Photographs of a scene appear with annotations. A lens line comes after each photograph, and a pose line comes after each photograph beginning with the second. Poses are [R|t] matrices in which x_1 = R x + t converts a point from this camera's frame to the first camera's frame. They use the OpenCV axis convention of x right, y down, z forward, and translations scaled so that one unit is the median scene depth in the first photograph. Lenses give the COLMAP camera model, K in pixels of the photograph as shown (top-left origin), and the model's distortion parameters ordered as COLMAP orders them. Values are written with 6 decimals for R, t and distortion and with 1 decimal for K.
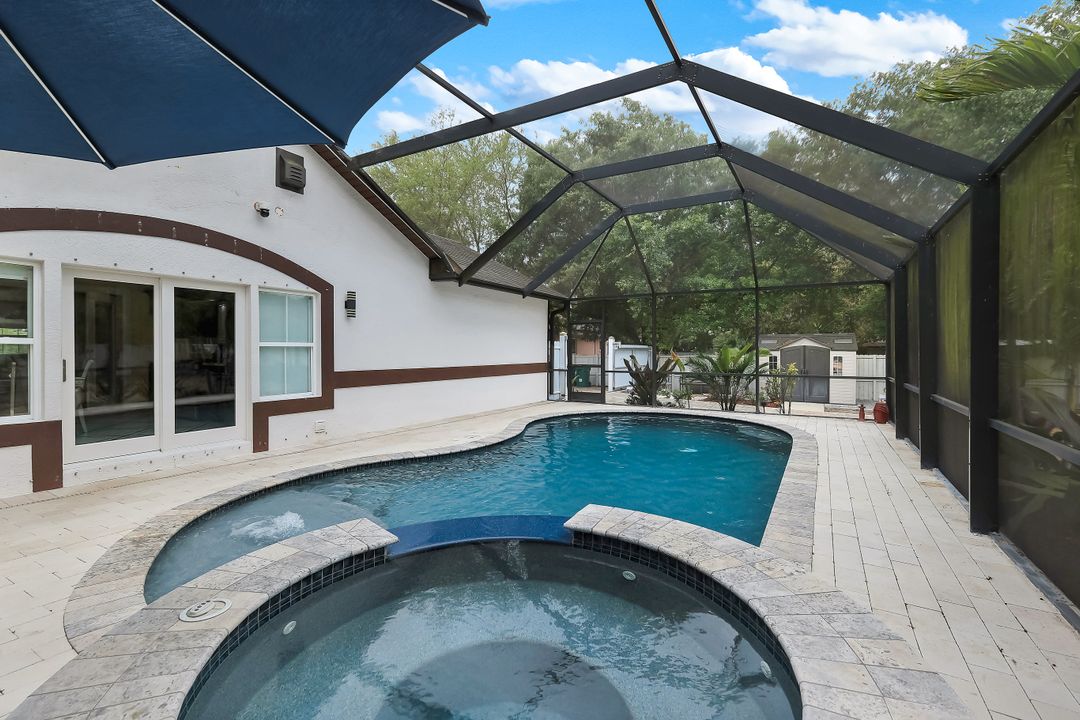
lens RADIAL K [[481.7, 0, 543.1], [0, 481.7, 358.0], [0, 0, 1]] dist [0.002082, -0.000040]
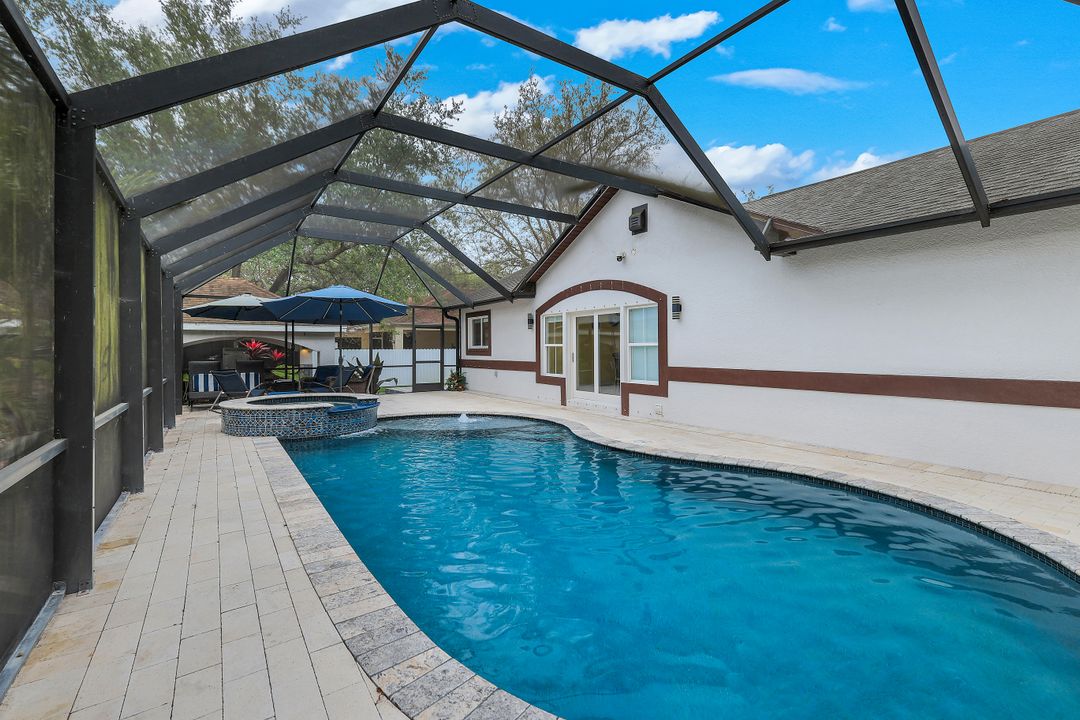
lens RADIAL K [[481.7, 0, 539.3], [0, 481.7, 351.5], [0, 0, 1]] dist [0.002082, -0.000040]
pose [[-0.434102, 0.010002, -0.900808, 0.803904], [-0.004447, 0.999902, 0.013246, -0.023292], [0.900853, 0.009756, -0.434015, 1.270827]]
